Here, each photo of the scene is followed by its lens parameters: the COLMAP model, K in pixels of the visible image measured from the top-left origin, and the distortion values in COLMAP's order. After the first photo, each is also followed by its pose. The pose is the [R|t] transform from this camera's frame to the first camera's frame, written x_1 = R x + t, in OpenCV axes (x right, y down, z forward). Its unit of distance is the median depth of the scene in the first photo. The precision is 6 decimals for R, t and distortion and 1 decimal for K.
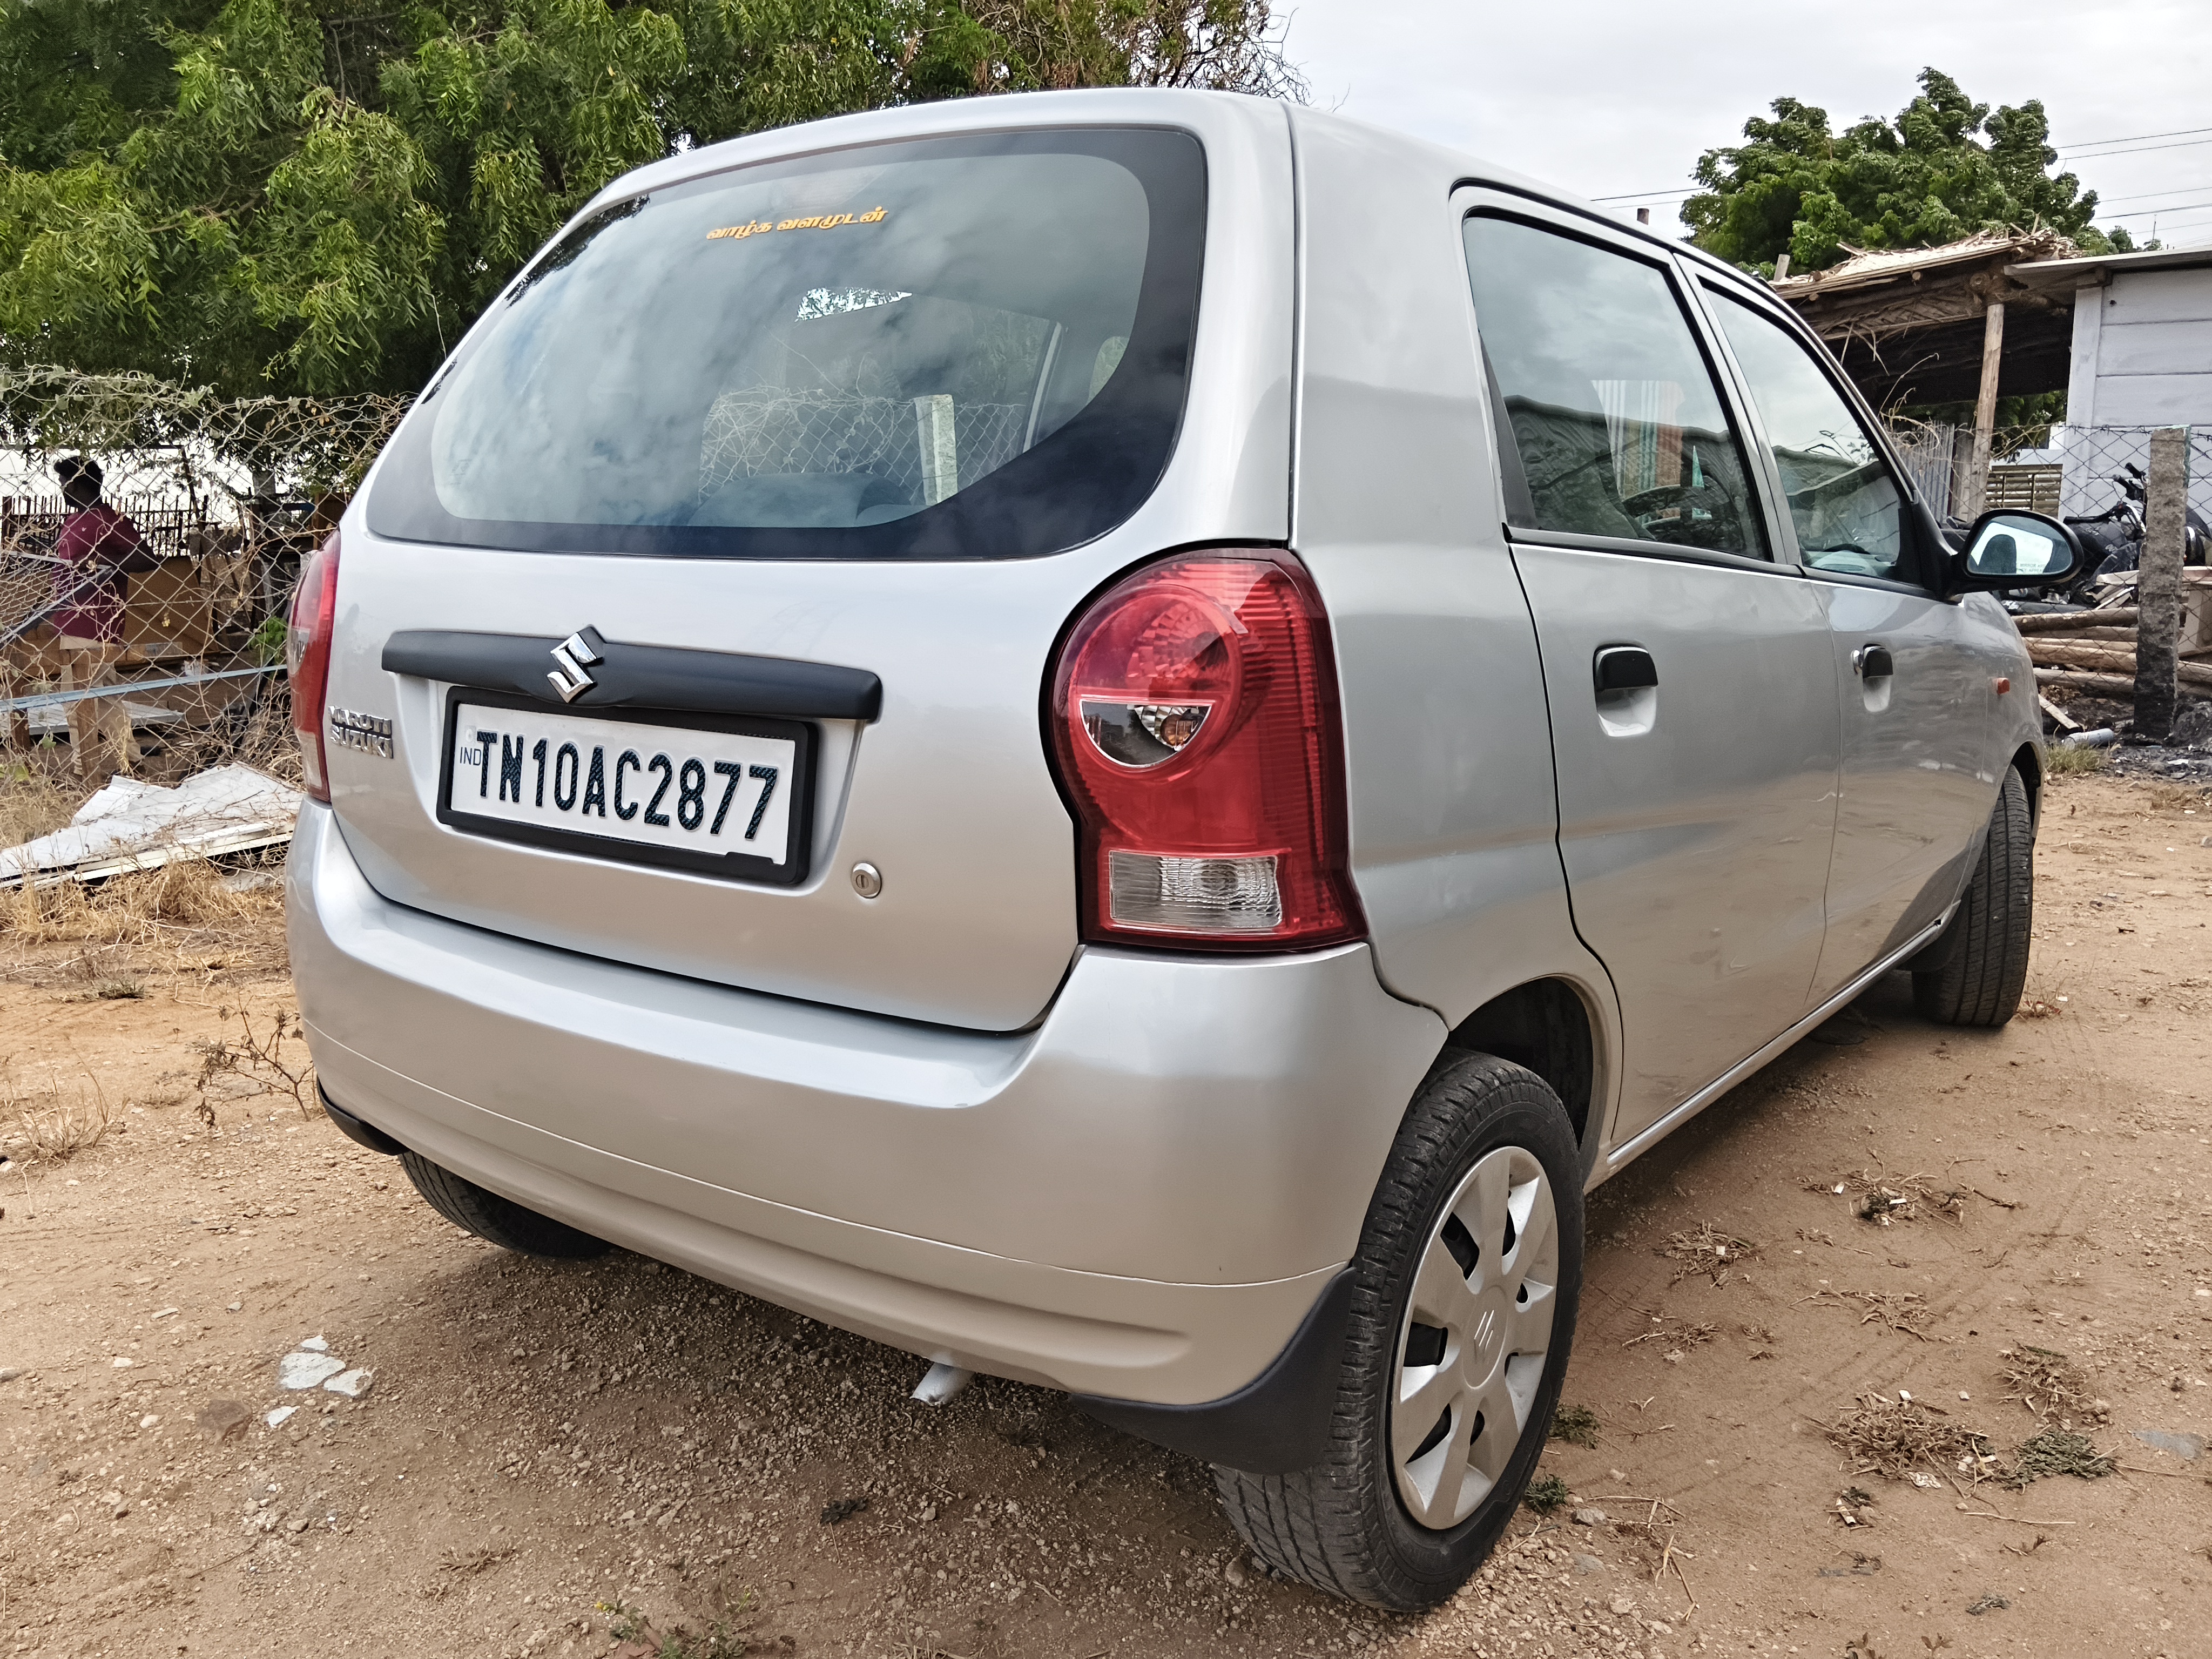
lens RADIAL K [[1808.1, 0, 1108.8], [0, 1808.1, 814.9], [0, 0, 1]] dist [0.060647, -0.112724]
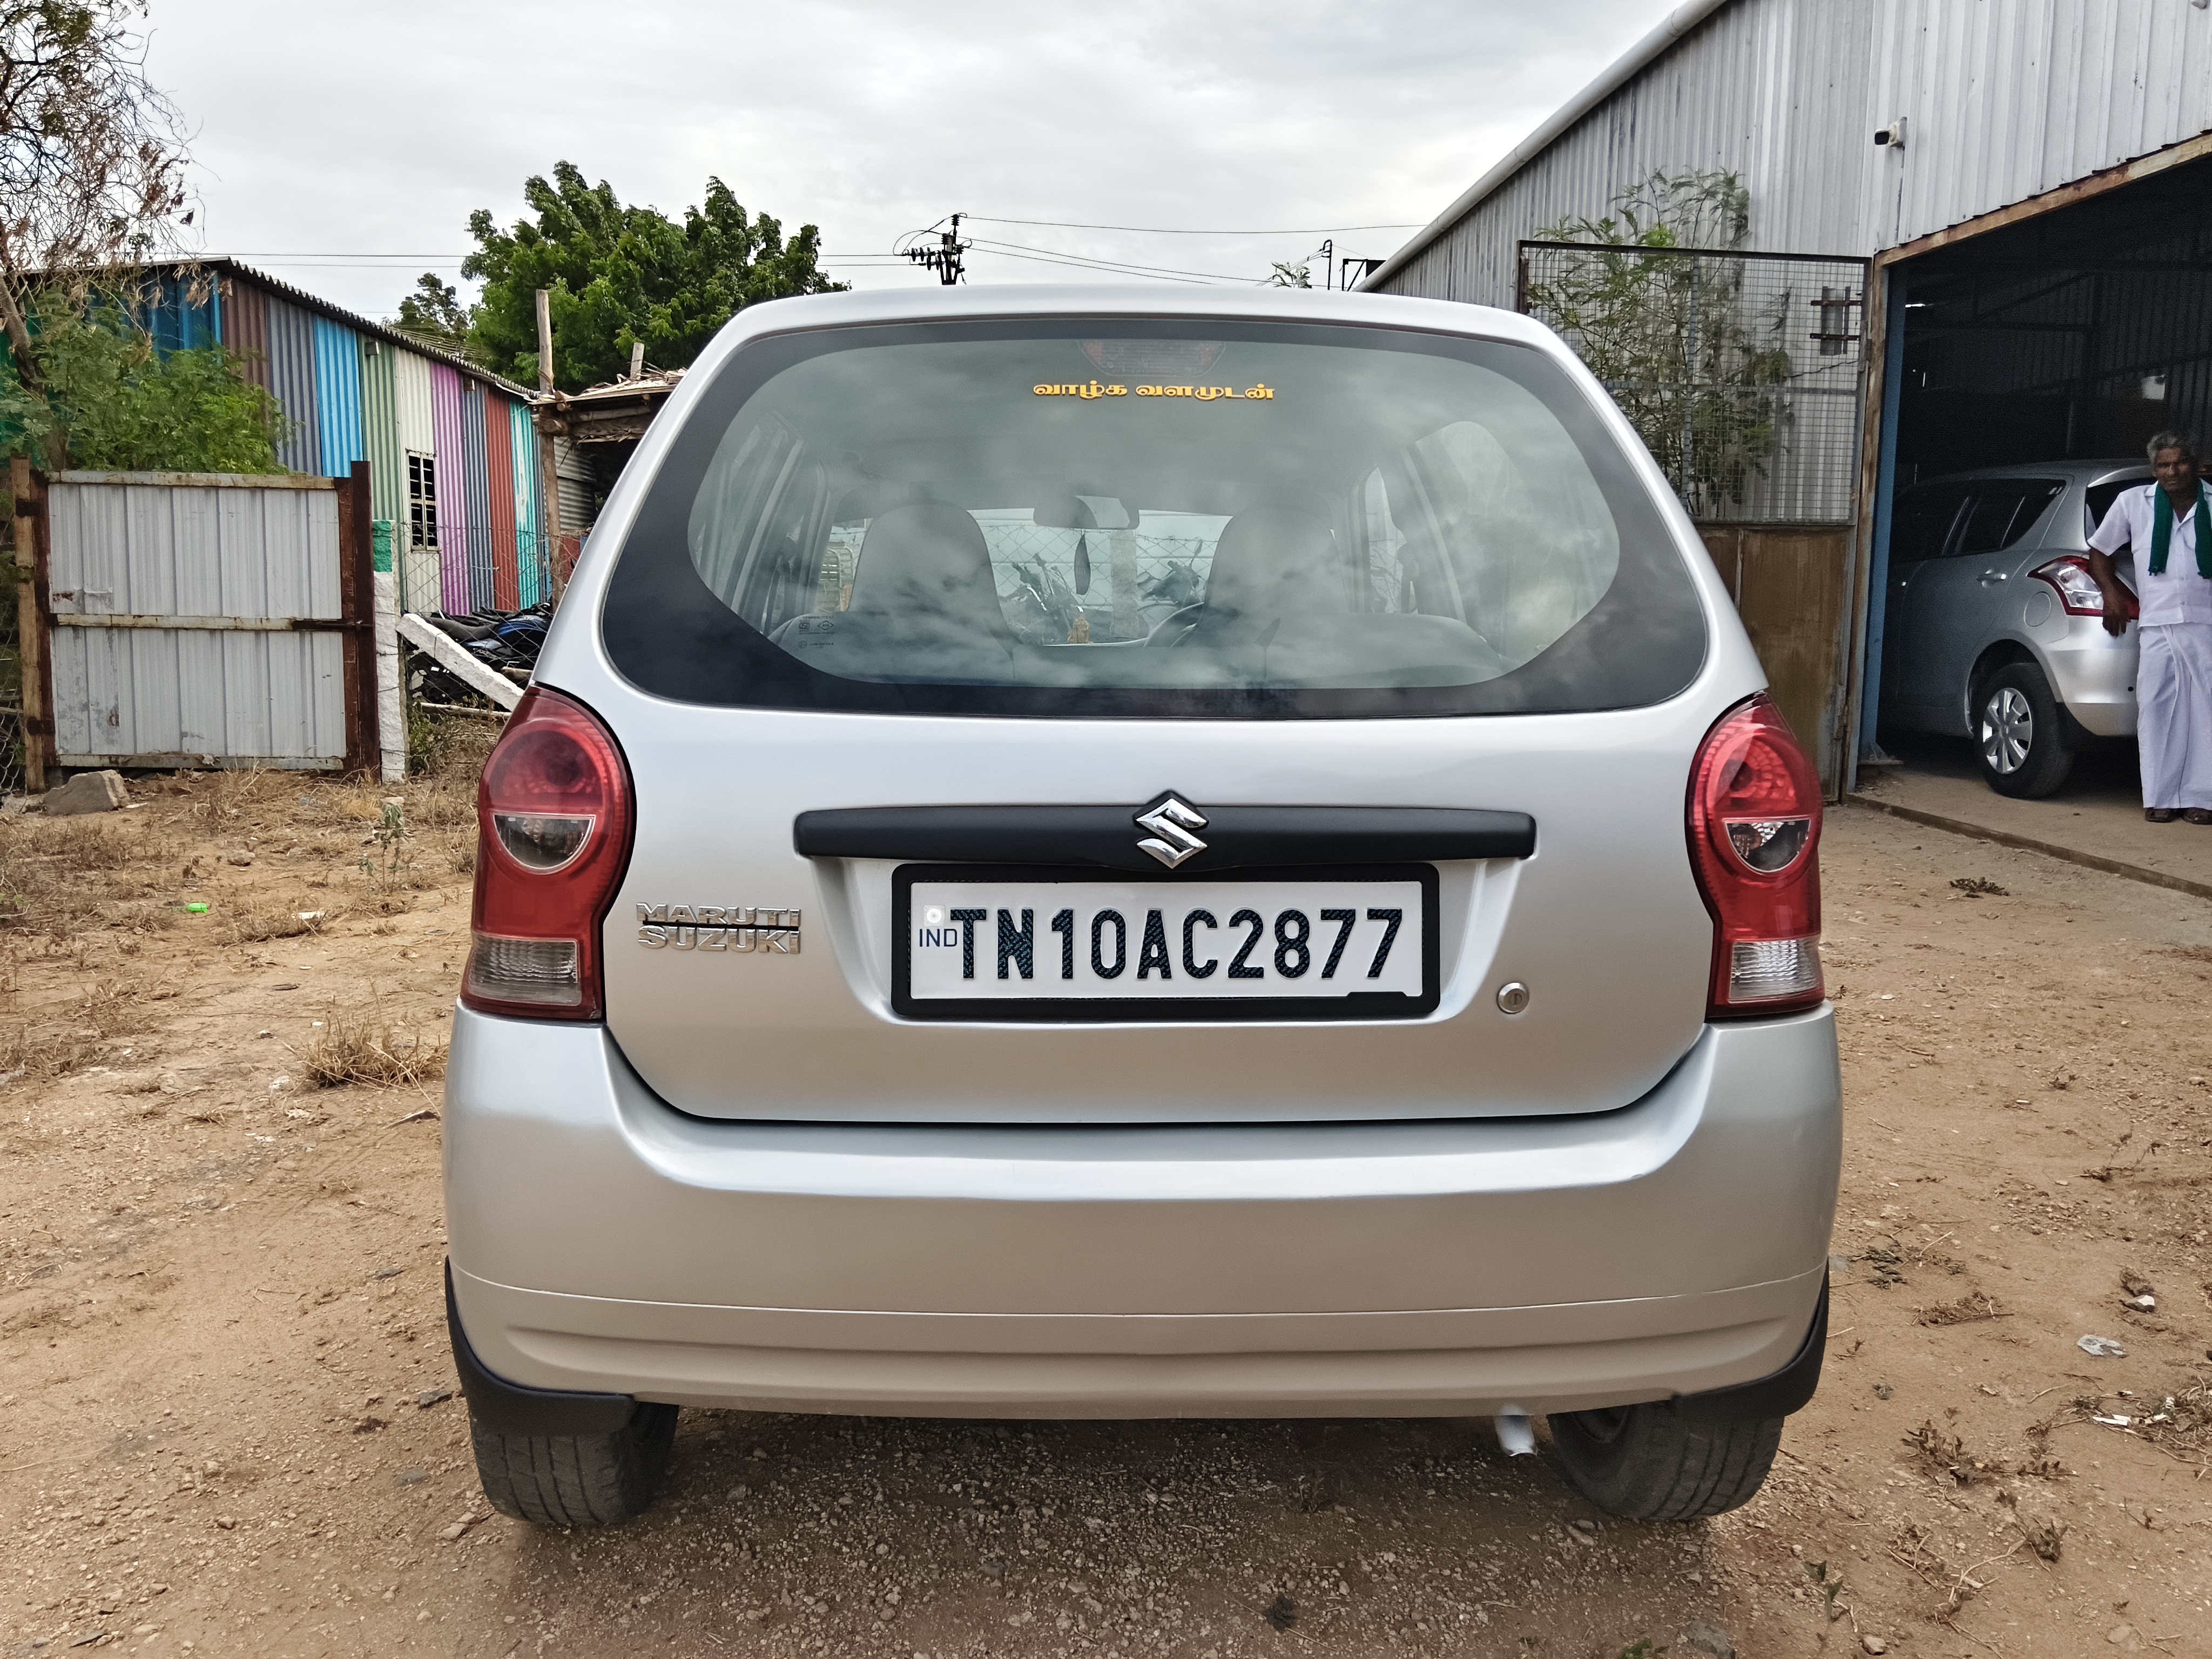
lens RADIAL K [[1808.1, 0, 1108.6], [0, 1808.1, 824.5], [0, 0, 1]] dist [0.060647, -0.112724]
pose [[0.780813, -0.084226, 0.619061, -0.920392], [0.101864, 0.994775, 0.006864, -0.094172], [-0.616404, 0.057701, 0.785313, 0.238916]]
